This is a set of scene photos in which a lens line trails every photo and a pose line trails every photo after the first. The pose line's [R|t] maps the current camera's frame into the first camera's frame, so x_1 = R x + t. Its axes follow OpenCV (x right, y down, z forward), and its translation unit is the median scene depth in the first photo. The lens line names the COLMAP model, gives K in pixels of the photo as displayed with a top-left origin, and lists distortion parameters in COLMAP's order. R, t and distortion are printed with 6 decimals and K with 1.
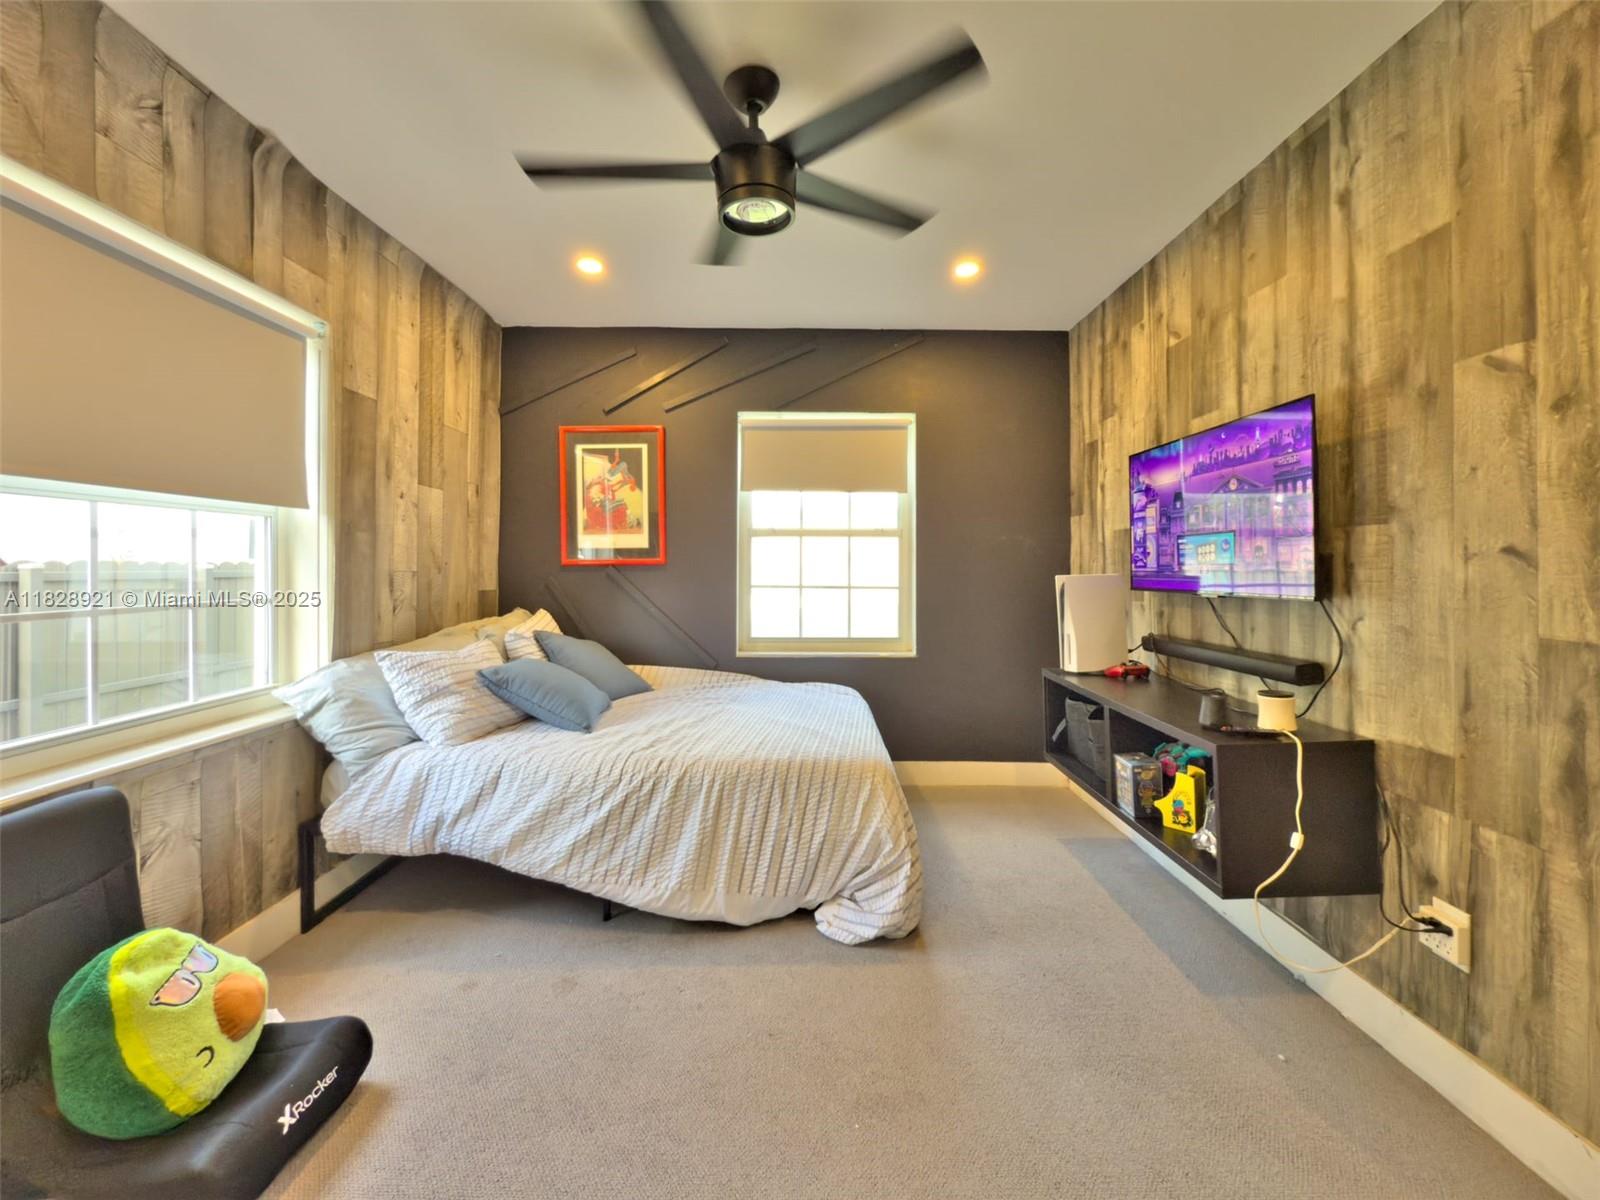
lens RADIAL K [[649.4, 0, 800.2], [0, 649.4, 568.9], [0, 0, 1]] dist [-0.000971, -0.000134]
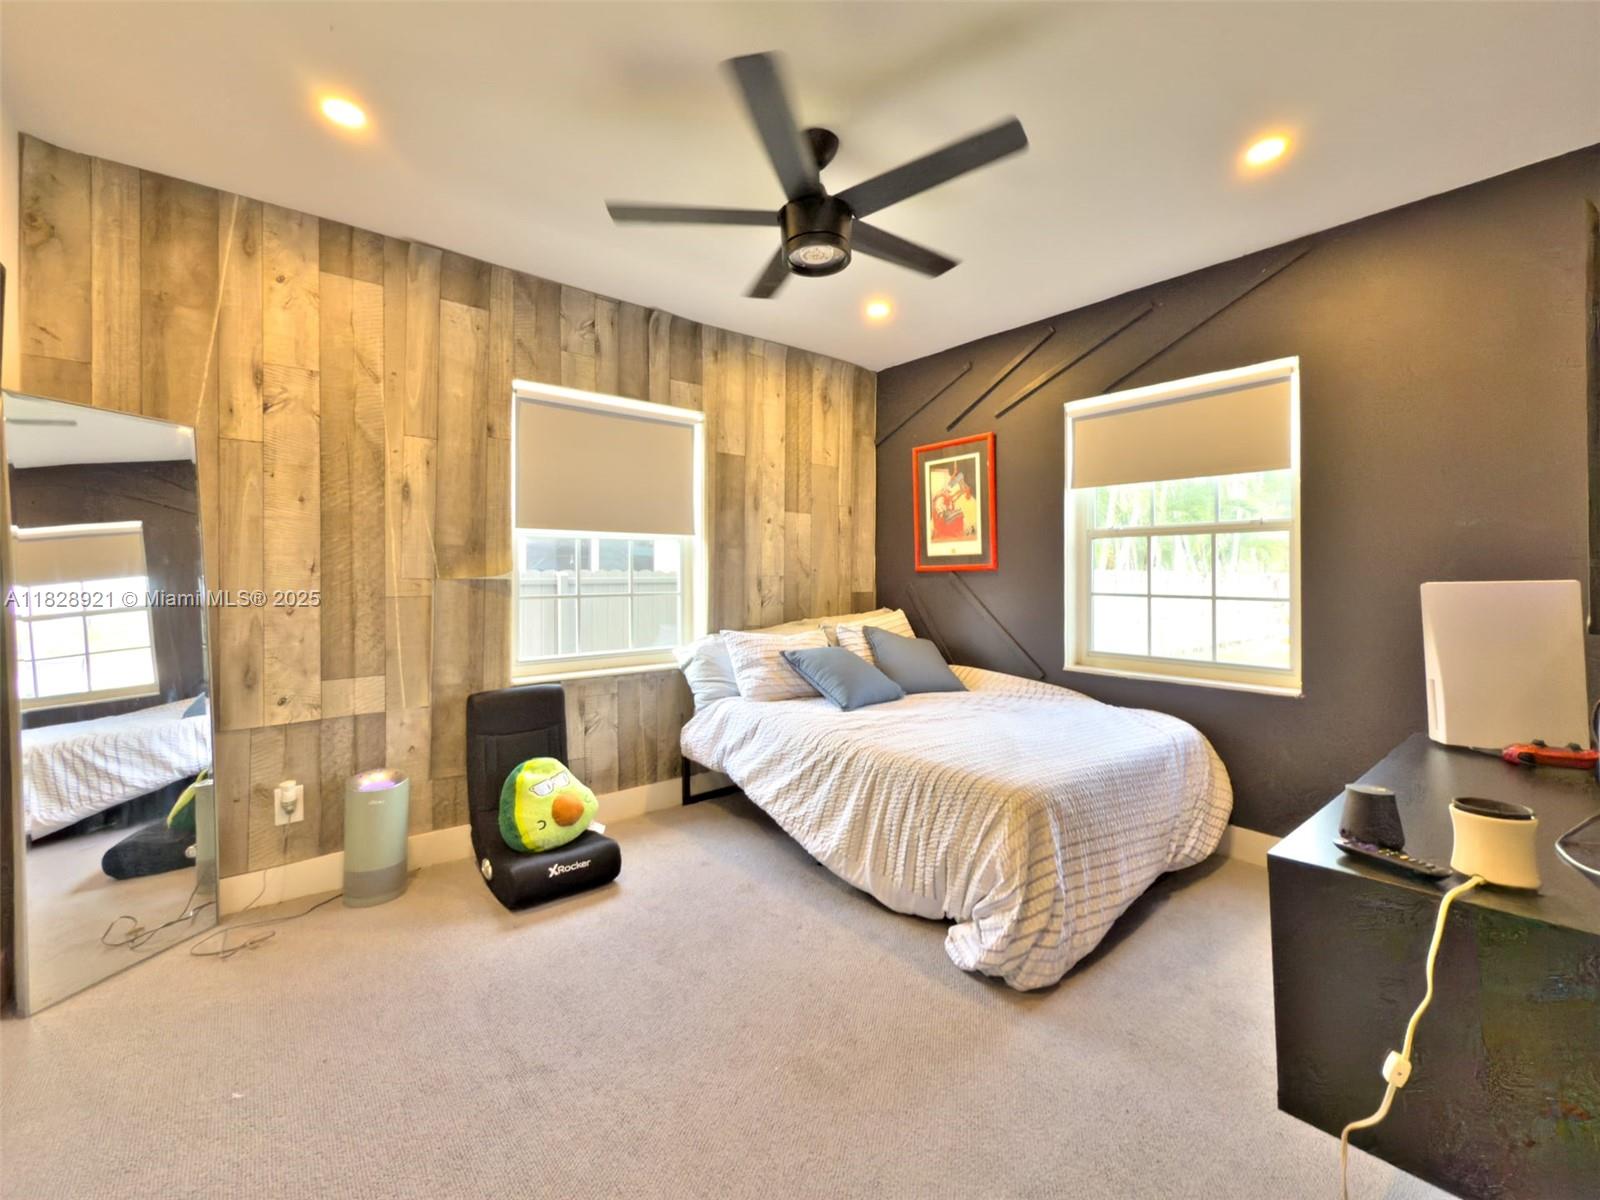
lens RADIAL K [[654.0, 0, 798.6], [0, 654.0, 576.3], [0, 0, 1]] dist [-0.000301, -0.000194]
pose [[0.643157, 0.000161, -0.765734, 0.586399], [-0.000826, 1.000000, -0.000484, 0.006300], [0.765734, 0.000944, 0.643157, 0.182584]]
